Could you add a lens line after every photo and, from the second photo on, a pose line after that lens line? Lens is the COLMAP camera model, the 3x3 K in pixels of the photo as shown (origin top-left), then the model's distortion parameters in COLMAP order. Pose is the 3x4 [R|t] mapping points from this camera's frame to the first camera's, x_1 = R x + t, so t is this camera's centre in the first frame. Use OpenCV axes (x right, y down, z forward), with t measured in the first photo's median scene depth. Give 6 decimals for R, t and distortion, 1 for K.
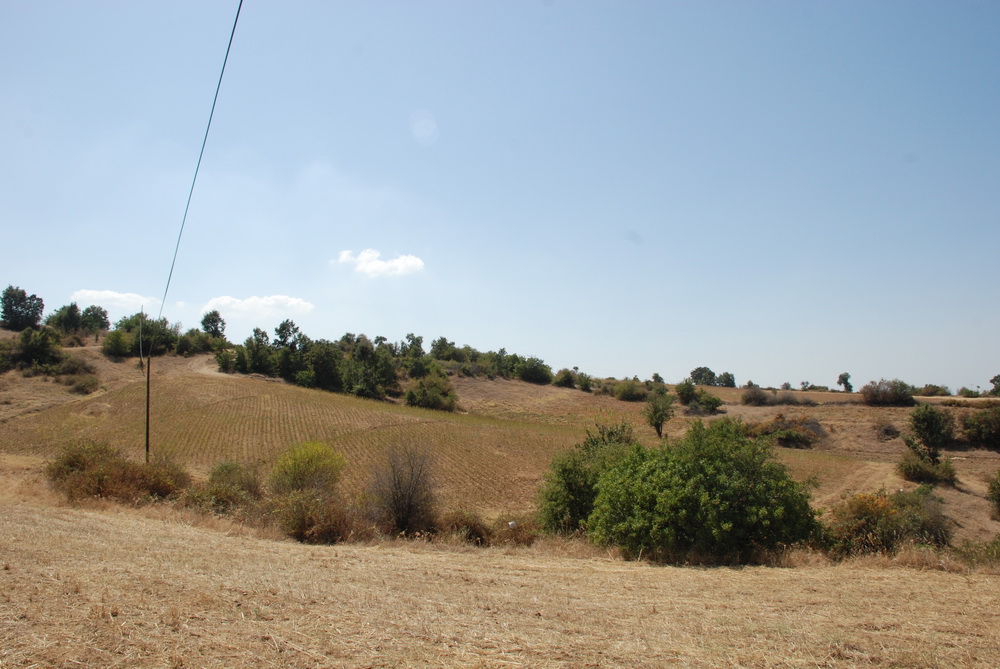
lens RADIAL K [[779.9, 0, 509.0], [0, 779.9, 337.7], [0, 0, 1]] dist [-0.164684, 0.122507]
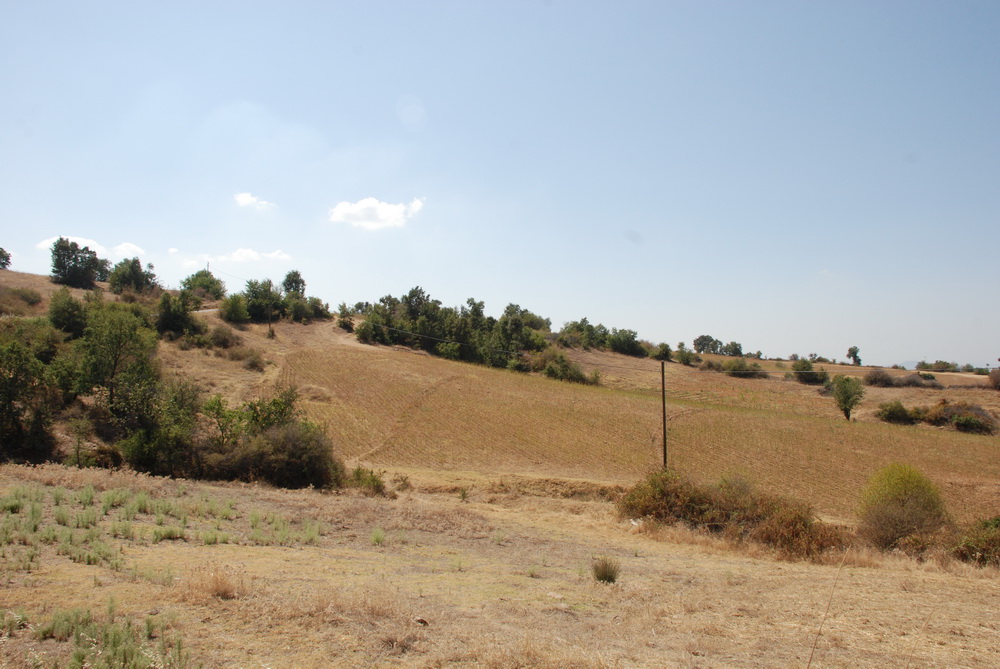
lens RADIAL K [[779.9, 0, 511.7], [0, 779.9, 340.6], [0, 0, 1]] dist [-0.164684, 0.122507]
pose [[0.994749, 0.023756, 0.099548, -0.214335], [-0.029633, 0.997877, 0.057987, -0.012961], [-0.097959, -0.060633, 0.993342, 0.043208]]
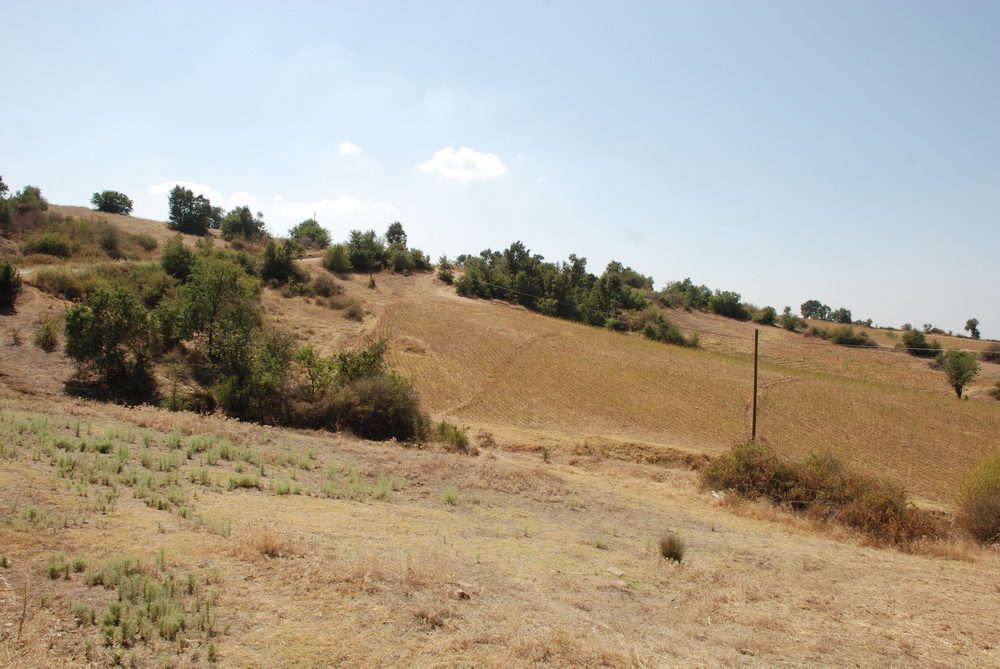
lens RADIAL K [[779.9, 0, 512.4], [0, 779.9, 338.0], [0, 0, 1]] dist [-0.164684, 0.122507]
pose [[0.997777, 0.060184, -0.028633, -0.209758], [-0.056424, 0.991443, 0.117713, -0.014258], [0.035473, -0.115836, 0.992635, 0.046485]]
